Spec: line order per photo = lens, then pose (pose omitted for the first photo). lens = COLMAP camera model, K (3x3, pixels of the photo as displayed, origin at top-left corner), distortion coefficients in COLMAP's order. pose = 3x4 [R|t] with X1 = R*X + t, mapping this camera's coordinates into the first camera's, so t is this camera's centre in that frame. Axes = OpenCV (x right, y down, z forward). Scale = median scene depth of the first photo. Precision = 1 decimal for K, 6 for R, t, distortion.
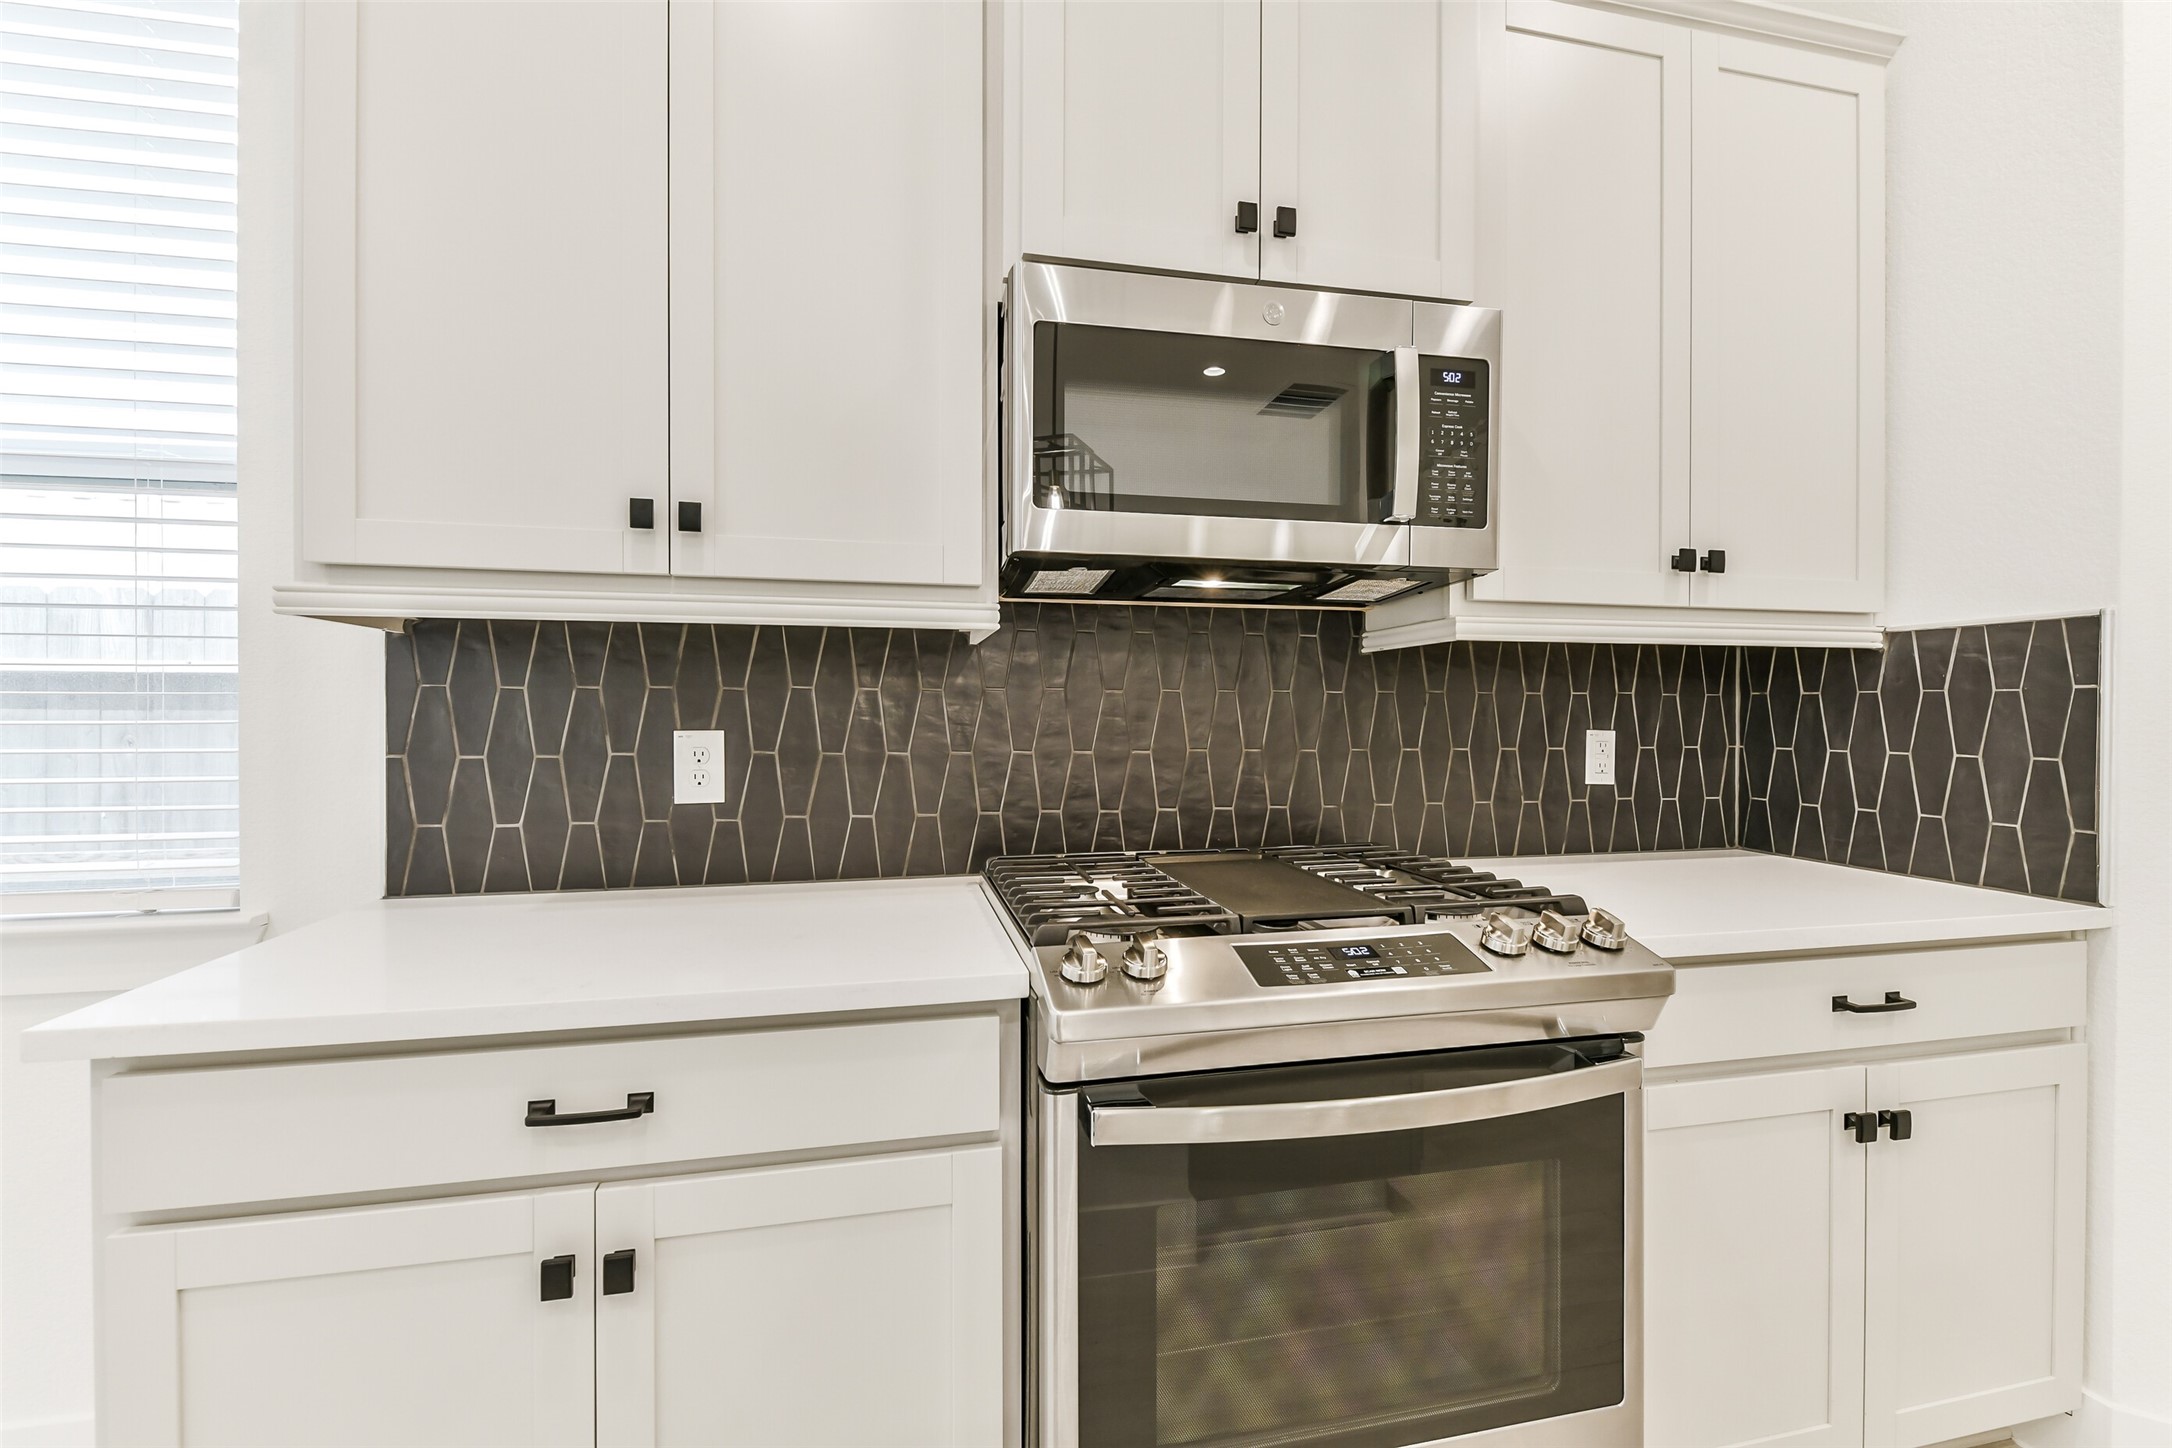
lens RADIAL K [[933.3, 0, 1086.2], [0, 933.3, 720.0], [0, 0, 1]] dist [0.011672, -0.006452]
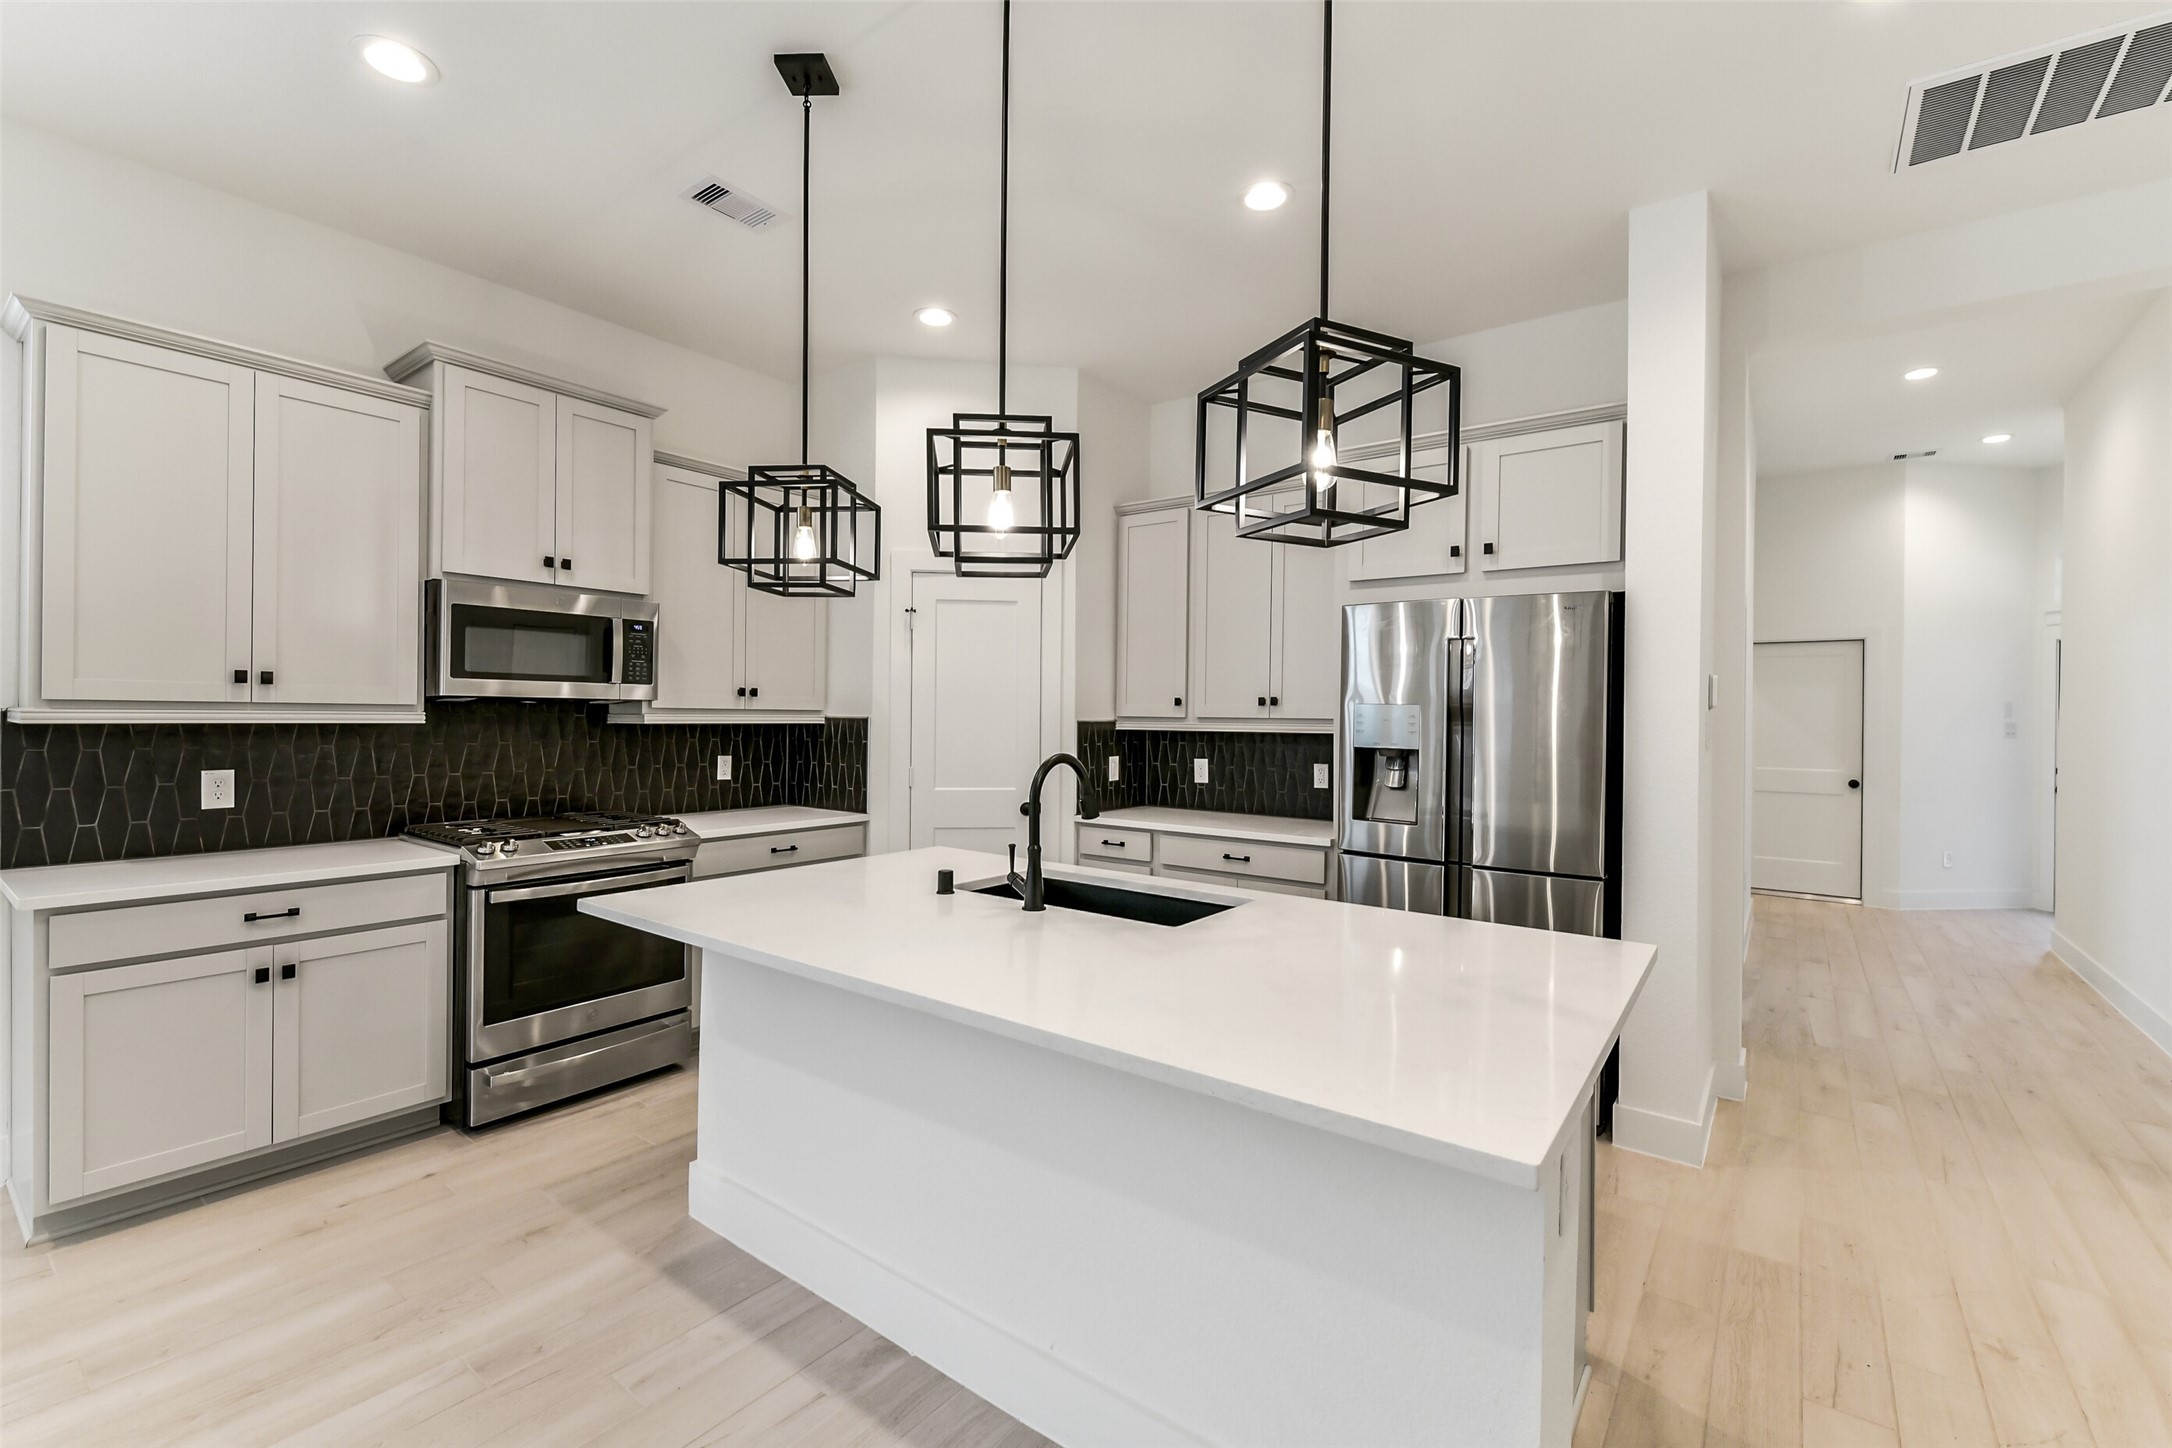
lens RADIAL K [[933.3, 0, 1096.6], [0, 933.3, 717.1], [0, 0, 1]] dist [0.011672, -0.006452]
pose [[0.757233, 0.005575, 0.653120, -0.337780], [-0.005395, 0.999983, -0.002281, -0.112263], [-0.653122, -0.001797, 0.757251, -1.777387]]
